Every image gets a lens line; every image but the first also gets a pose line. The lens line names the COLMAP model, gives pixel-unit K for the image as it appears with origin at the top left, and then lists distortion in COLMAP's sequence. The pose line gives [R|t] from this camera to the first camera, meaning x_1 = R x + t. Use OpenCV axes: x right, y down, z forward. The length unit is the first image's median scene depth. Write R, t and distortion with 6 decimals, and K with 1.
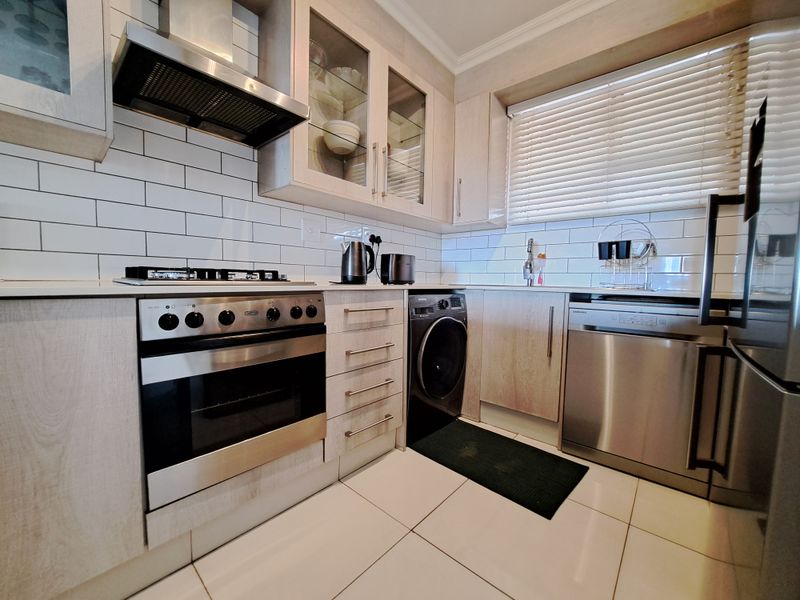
lens RADIAL K [[319.3, 0, 390.8], [0, 319.3, 301.2], [0, 0, 1]] dist [-0.020150, -0.000376]
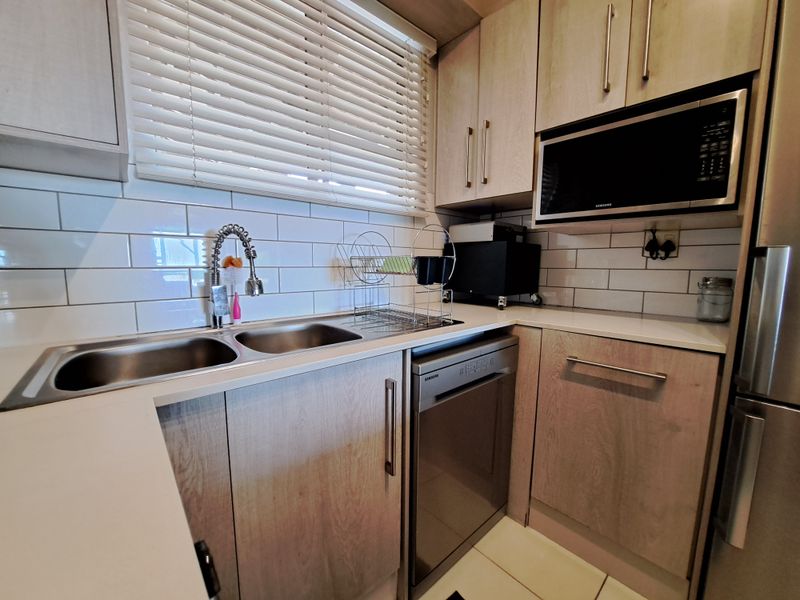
lens RADIAL K [[319.3, 0, 390.8], [0, 319.3, 301.2], [0, 0, 1]] dist [-0.020150, -0.000376]
pose [[0.120679, -0.133945, 0.983613, 0.028373], [0.061218, 0.989973, 0.127301, -0.170832], [-0.990802, 0.044852, 0.127669, 0.925726]]
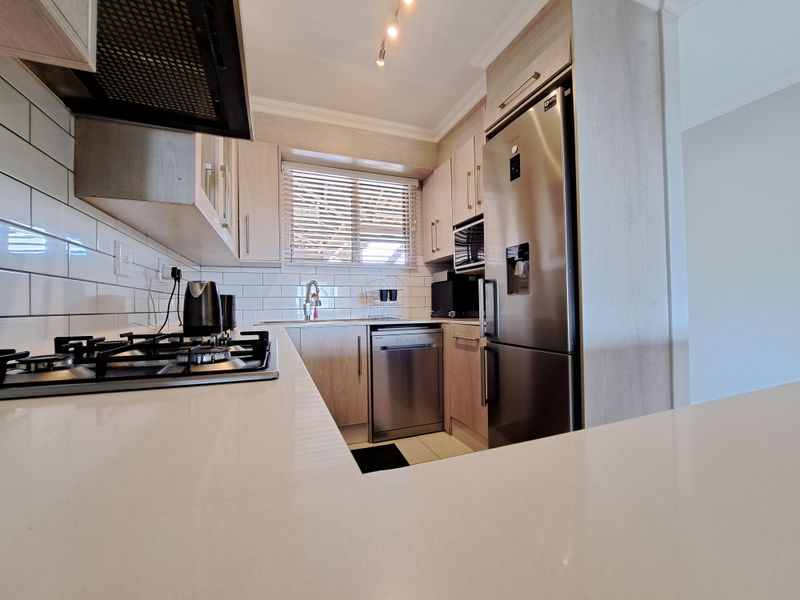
lens RADIAL K [[319.3, 0, 390.8], [0, 319.3, 301.2], [0, 0, 1]] dist [-0.020150, -0.000376]
pose [[0.458418, -0.016175, 0.888590, -0.611206], [0.083043, 0.996240, -0.024707, -0.084952], [-0.884849, 0.085118, 0.458037, 0.259188]]
